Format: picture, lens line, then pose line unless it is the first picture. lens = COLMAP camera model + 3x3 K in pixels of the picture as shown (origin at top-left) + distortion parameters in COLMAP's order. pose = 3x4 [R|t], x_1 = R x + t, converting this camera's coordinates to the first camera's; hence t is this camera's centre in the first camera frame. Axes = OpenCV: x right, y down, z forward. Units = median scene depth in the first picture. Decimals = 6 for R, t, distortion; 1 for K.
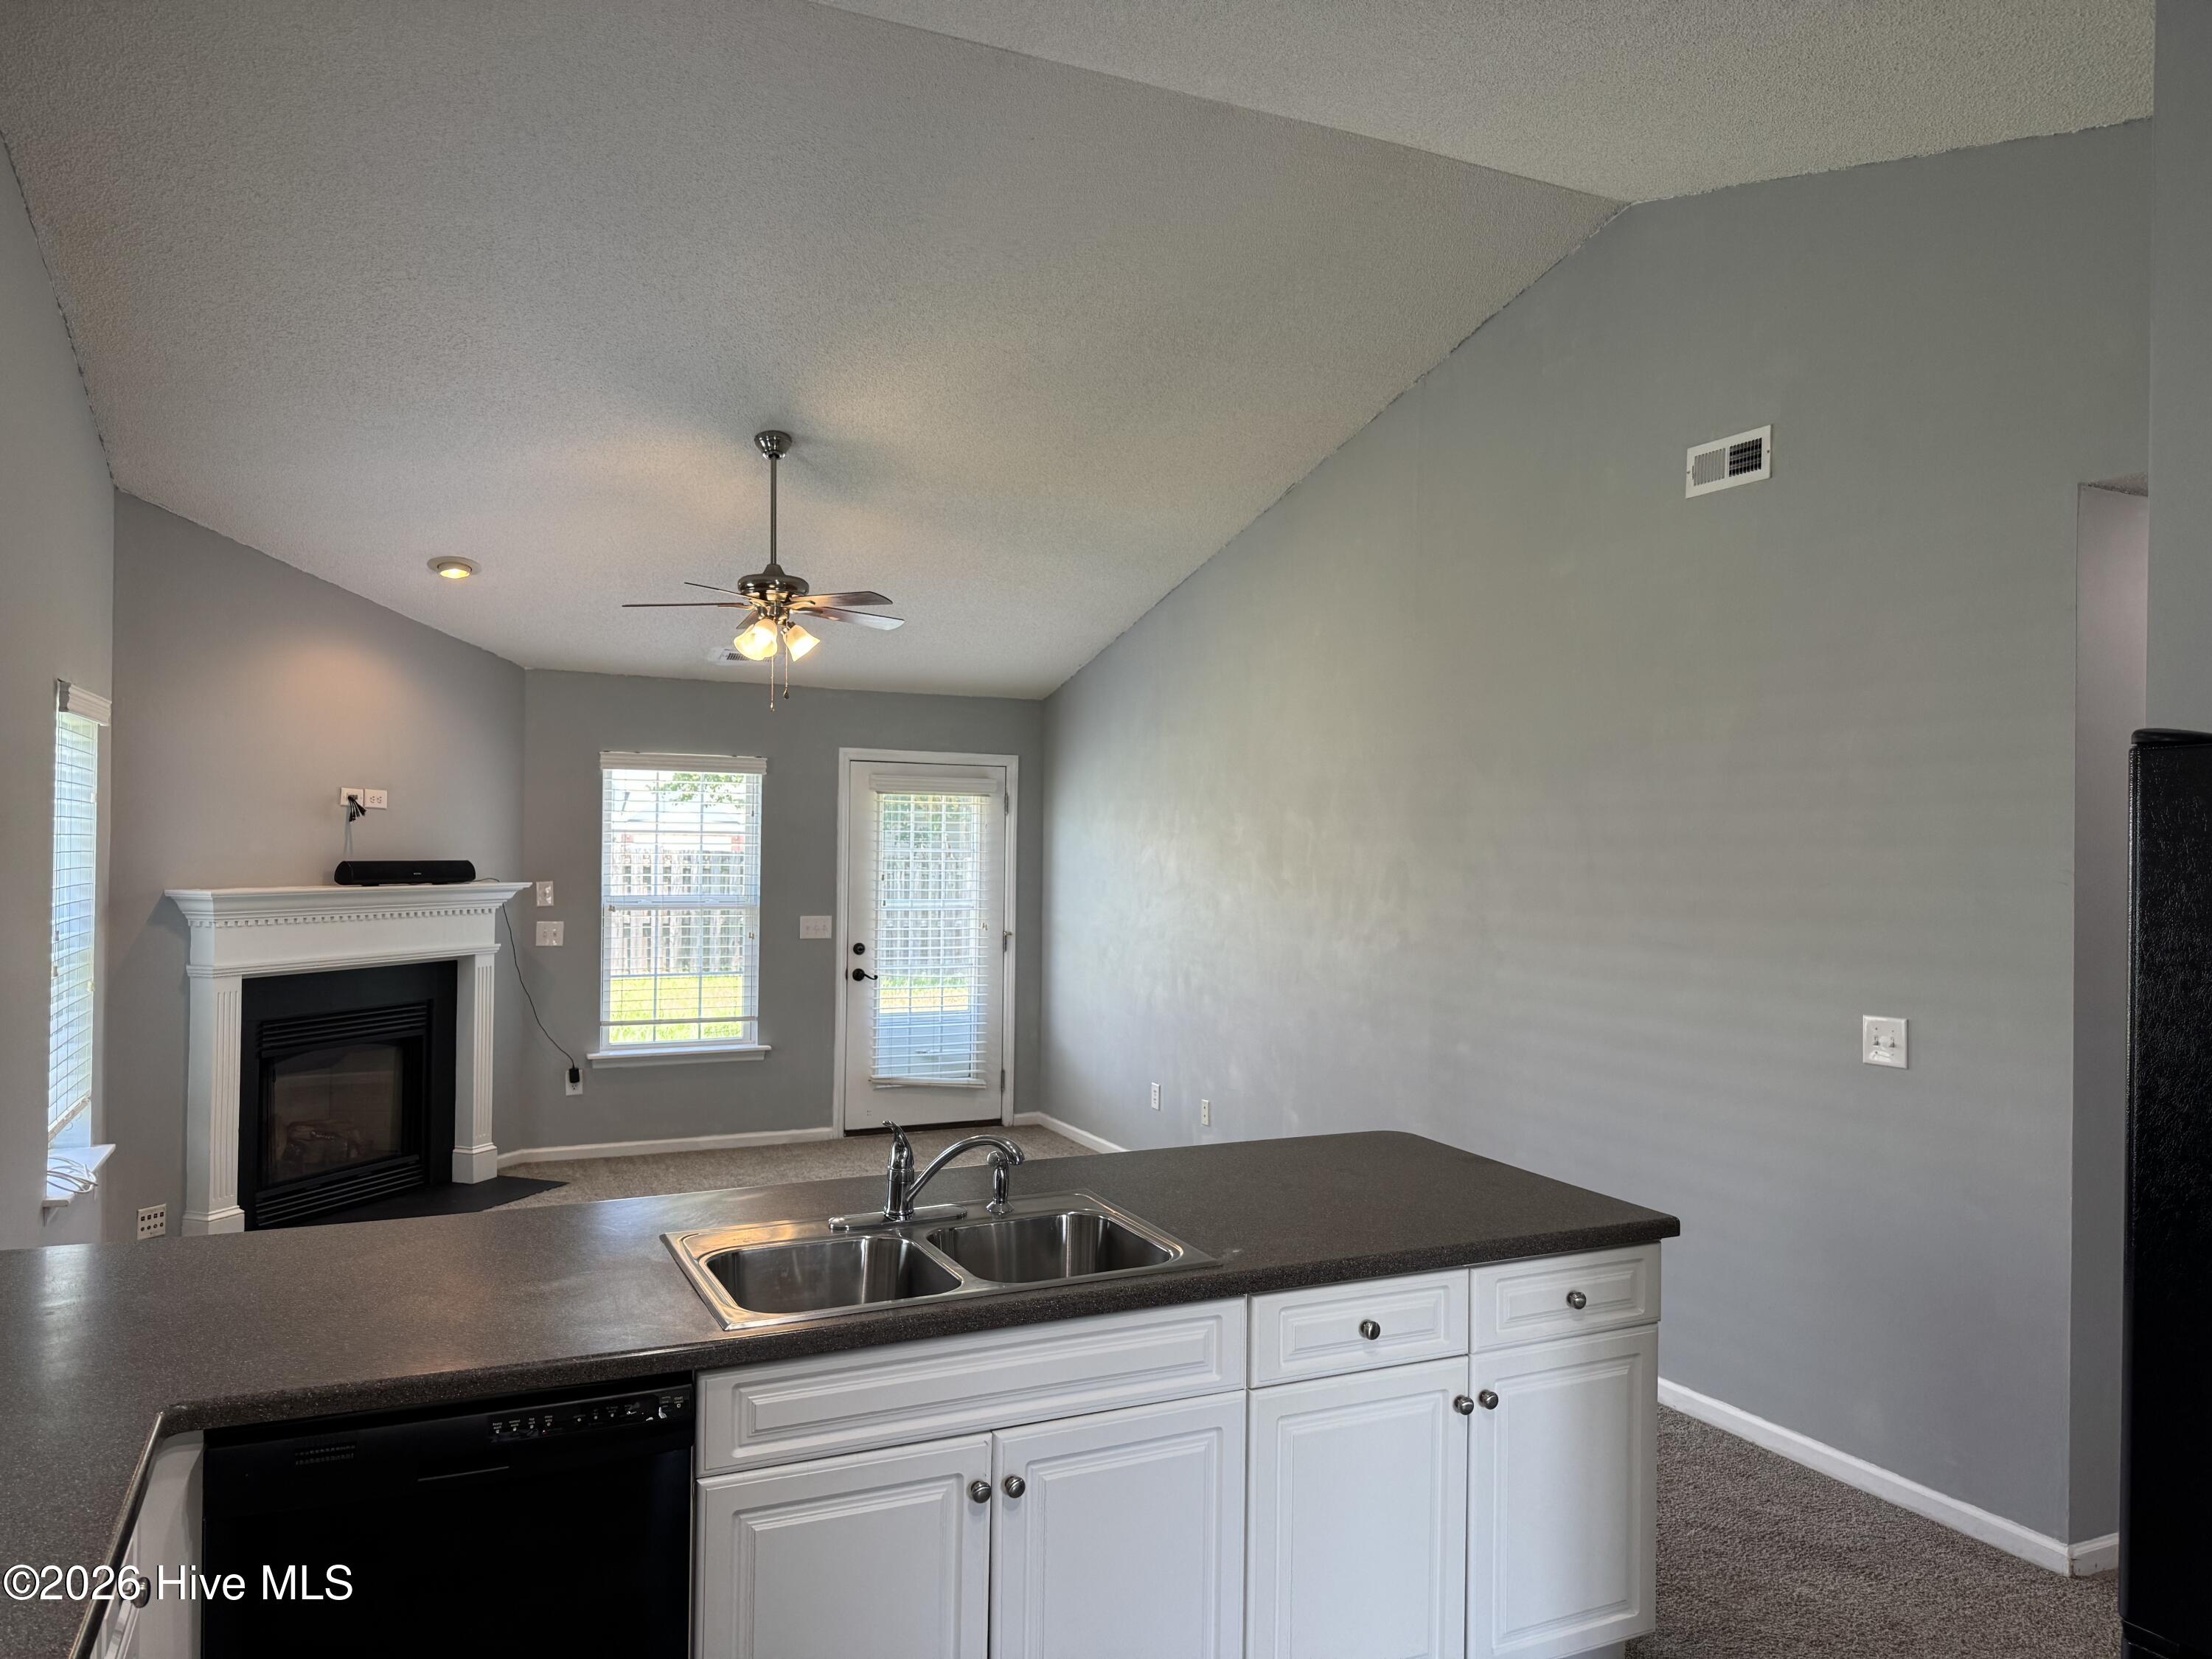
lens RADIAL K [[1549.4, 0, 1113.1], [0, 1549.4, 850.5], [0, 0, 1]] dist [0.123269, -0.189516]
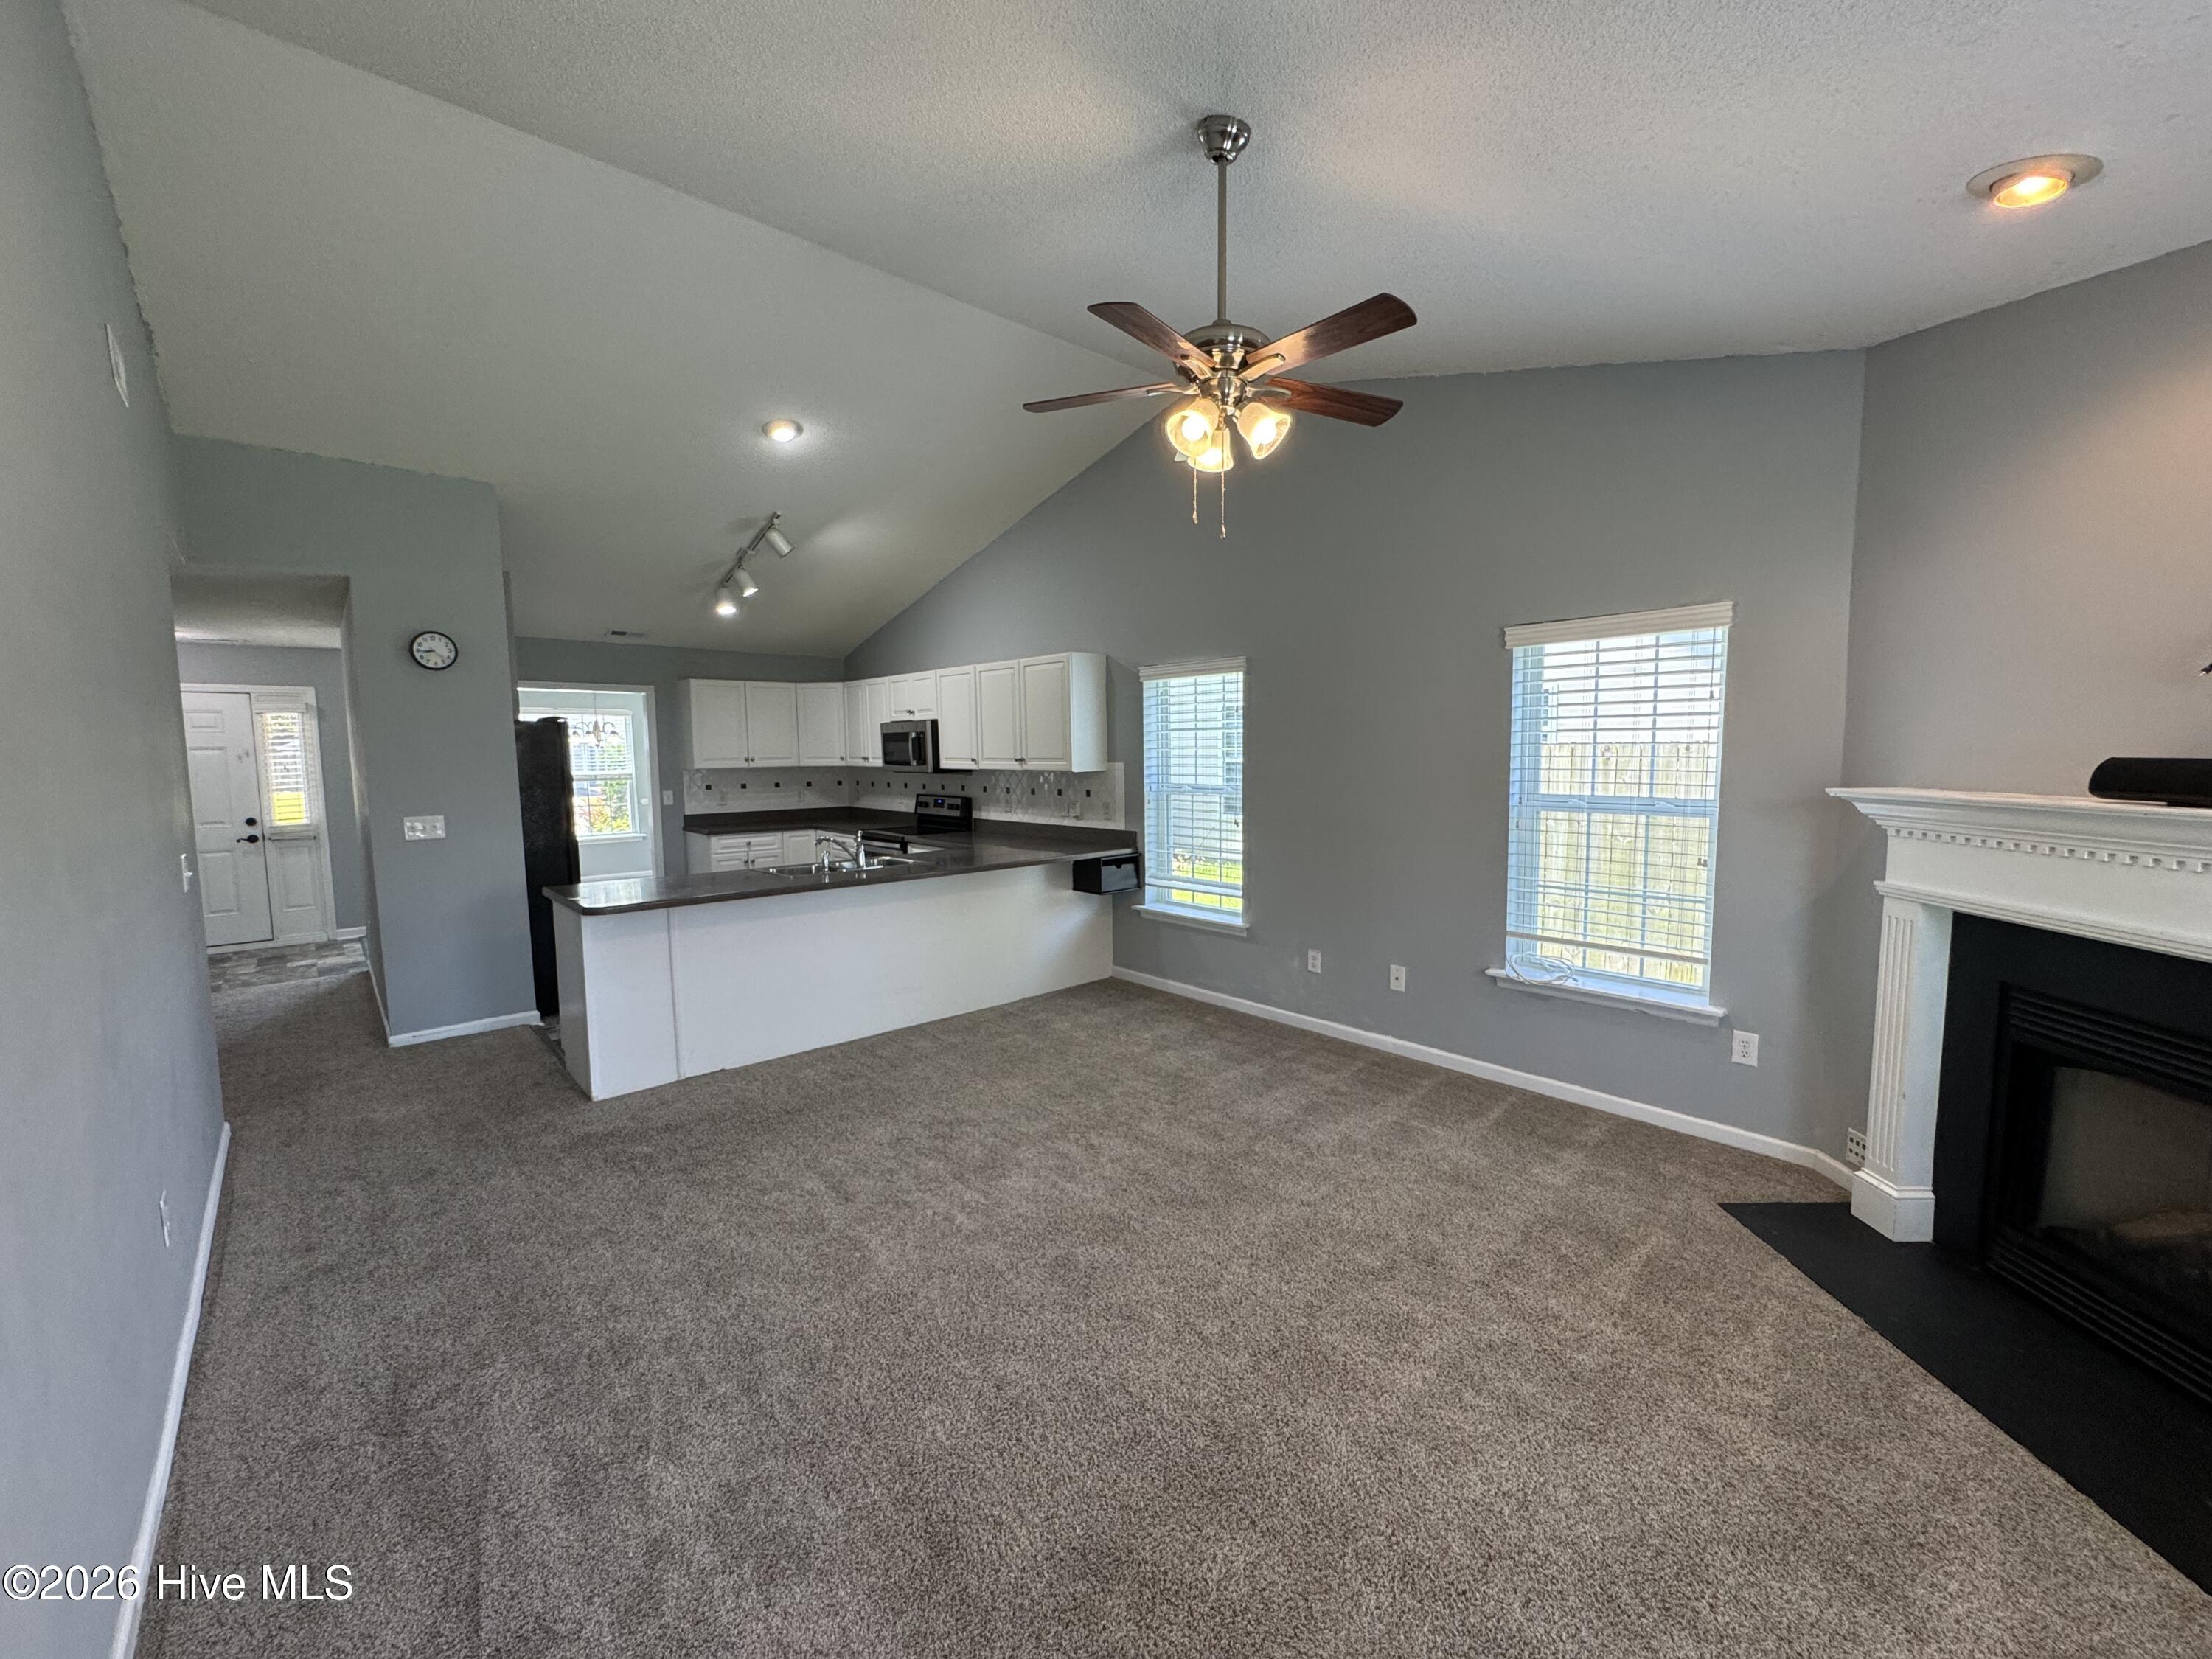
lens RADIAL K [[885.1, 0, 1106.0], [0, 885.1, 829.5], [0, 0, 1]] dist [-0.000052, -0.000047]
pose [[-0.956632, 0.028857, -0.289868, -0.044522], [0.001902, 0.995679, 0.092845, 0.002175], [0.291294, 0.088267, -0.952553, 1.192040]]
